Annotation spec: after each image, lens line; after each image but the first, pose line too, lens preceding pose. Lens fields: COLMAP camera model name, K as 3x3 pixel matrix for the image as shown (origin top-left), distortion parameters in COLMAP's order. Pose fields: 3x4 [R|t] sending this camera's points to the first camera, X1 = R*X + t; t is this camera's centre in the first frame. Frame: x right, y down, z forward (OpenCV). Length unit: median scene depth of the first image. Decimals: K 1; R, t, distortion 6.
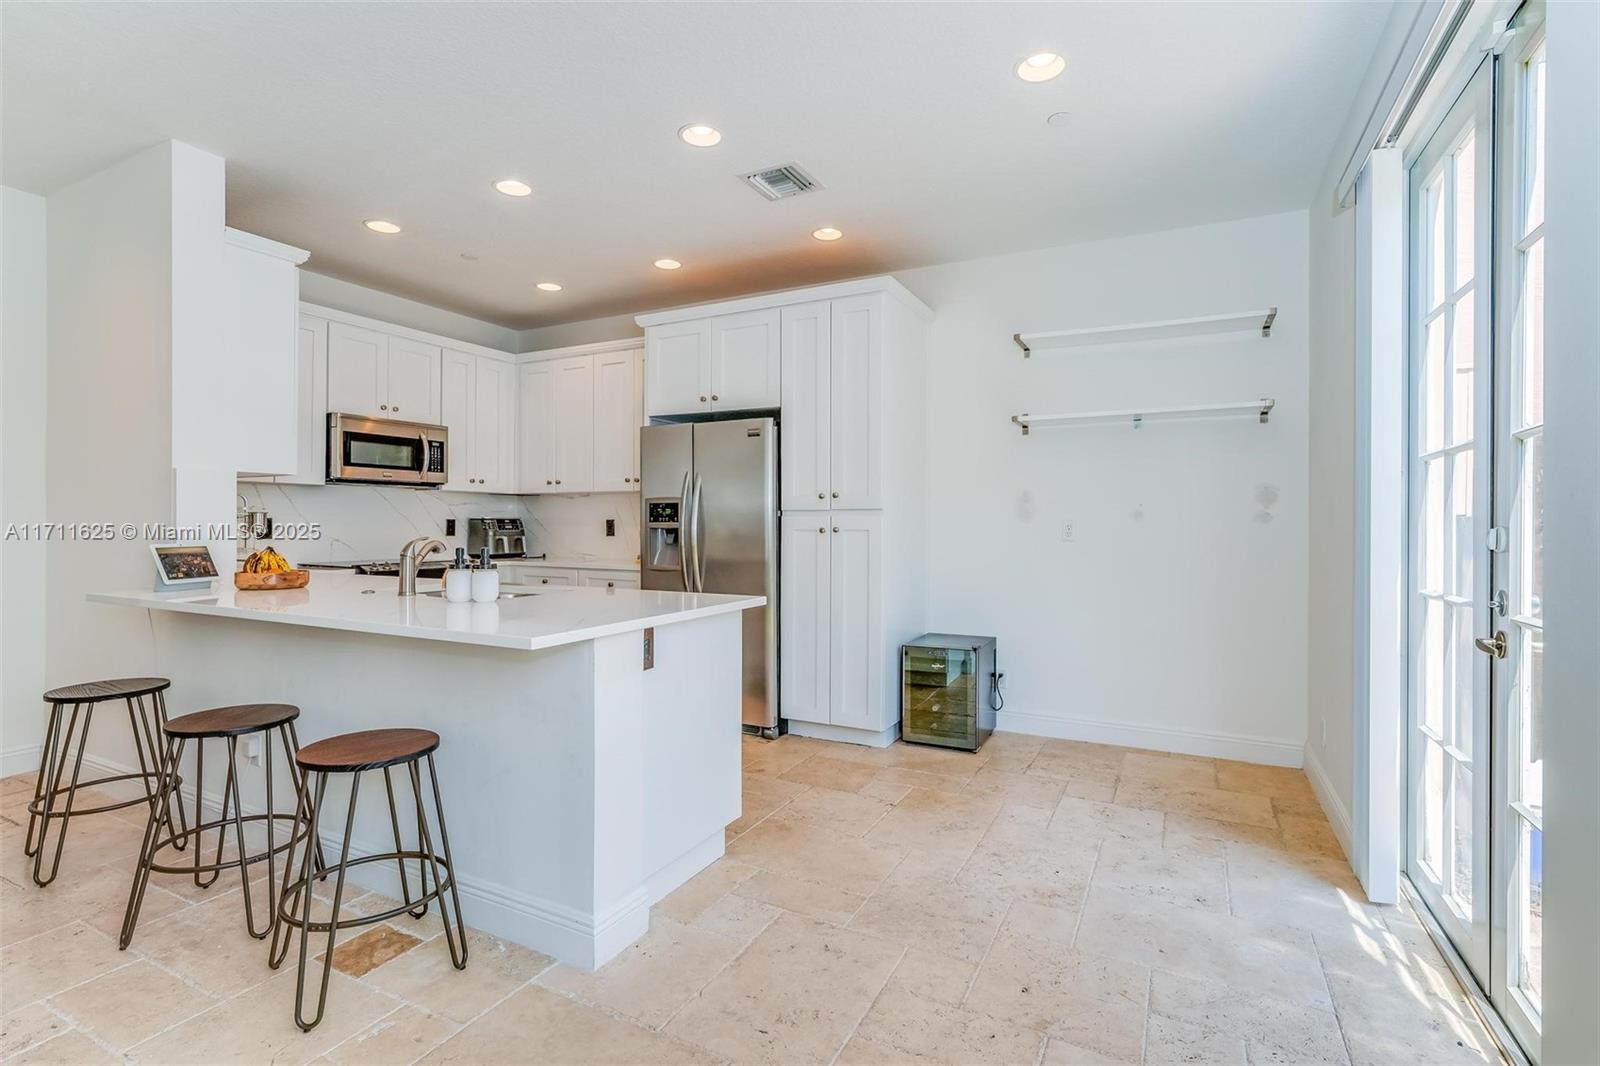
lens RADIAL K [[746.0, 0, 802.0], [0, 746.0, 517.9], [0, 0, 1]] dist [-0.000320, 0.000092]
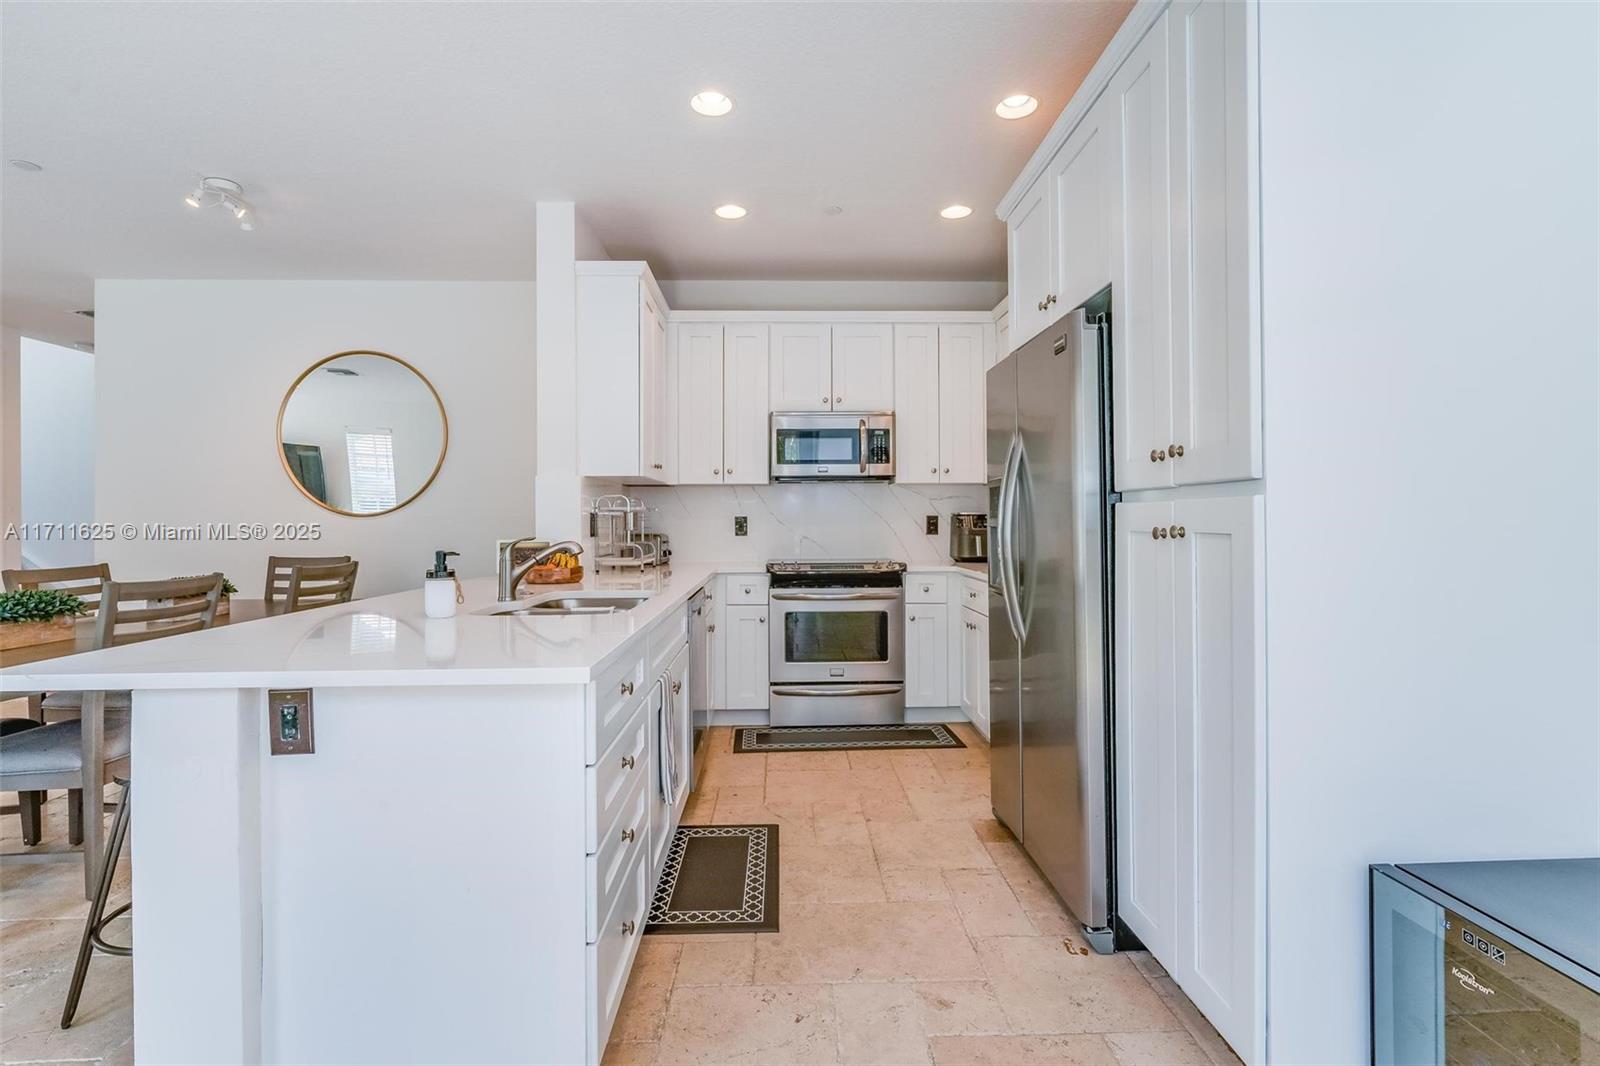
lens RADIAL K [[746.0, 0, 802.0], [0, 746.0, 517.9], [0, 0, 1]] dist [-0.000320, 0.000092]
pose [[0.479969, -0.007029, -0.877257, 0.259929], [0.012398, 0.999922, -0.001228, 0.004205], [0.877198, -0.010286, 0.480019, 0.500891]]
